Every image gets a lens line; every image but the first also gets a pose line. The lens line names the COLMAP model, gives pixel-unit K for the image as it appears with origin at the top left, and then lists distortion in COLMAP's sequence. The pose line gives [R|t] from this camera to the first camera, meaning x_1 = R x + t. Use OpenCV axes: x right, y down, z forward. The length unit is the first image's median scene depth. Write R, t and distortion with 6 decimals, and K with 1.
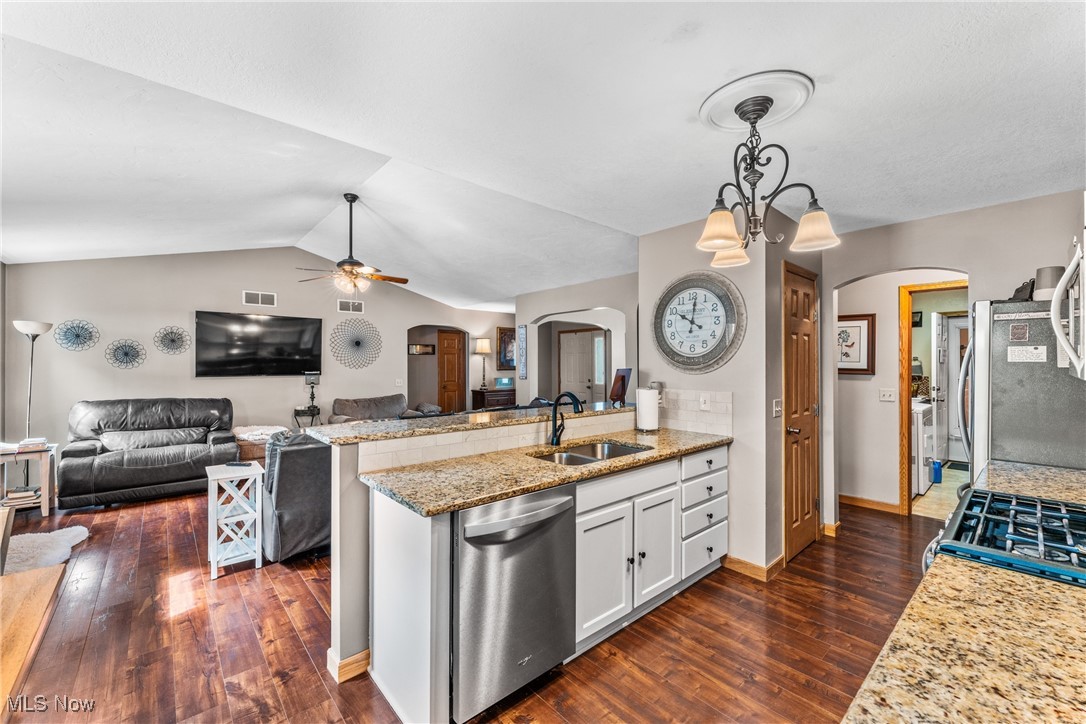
lens RADIAL K [[431.0, 0, 544.6], [0, 431.0, 363.2], [0, 0, 1]] dist [-0.001199, 0.000338]
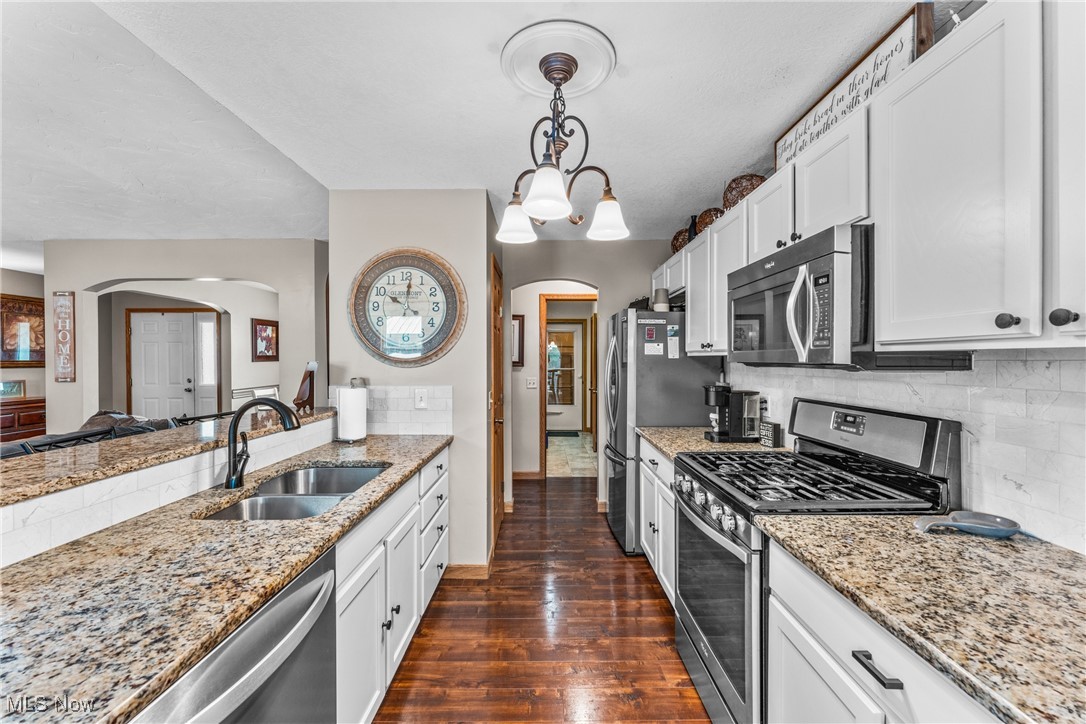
lens RADIAL K [[430.8, 0, 540.2], [0, 430.8, 362.8], [0, 0, 1]] dist [0.000676, 0.000197]
pose [[0.666834, -0.005961, 0.745182, -0.091676], [-0.001755, 0.999953, 0.009569, 0.006094], [-0.745204, -0.007689, 0.666792, 0.183439]]
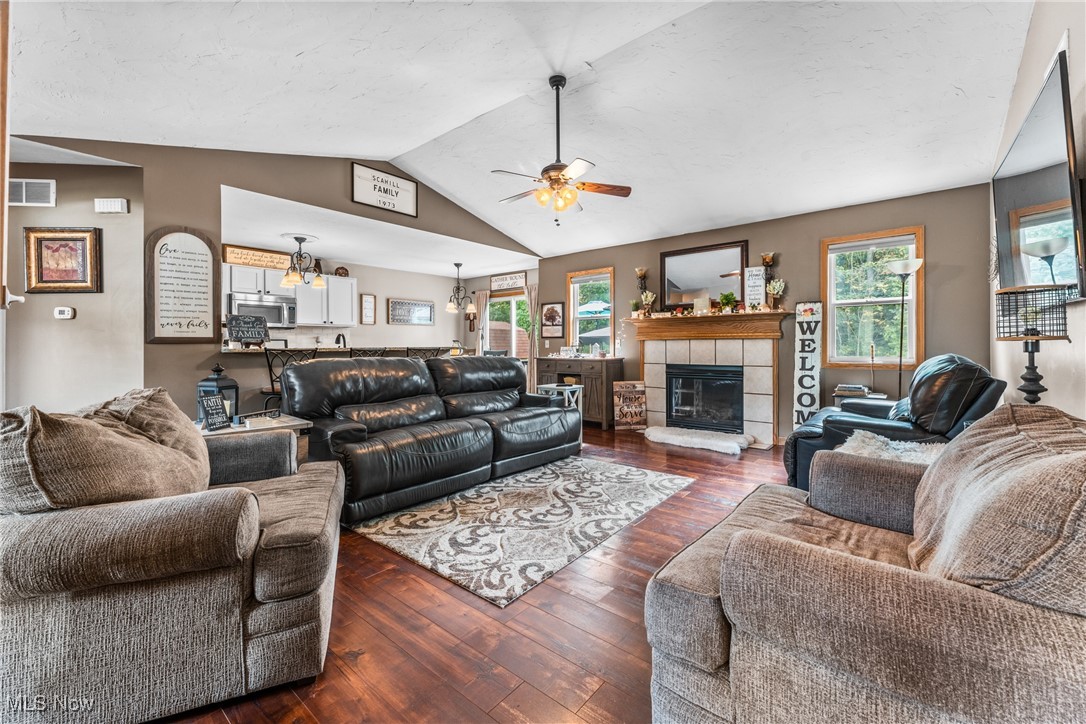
lens RADIAL K [[441.6, 0, 546.1], [0, 441.6, 347.0], [0, 0, 1]] dist [0.000770, 0.000065]
pose [[-0.988785, 0.007201, -0.149169, -0.337809], [0.007197, 0.999974, 0.000567, 0.082856], [0.149170, -0.000513, -0.988811, 1.901574]]
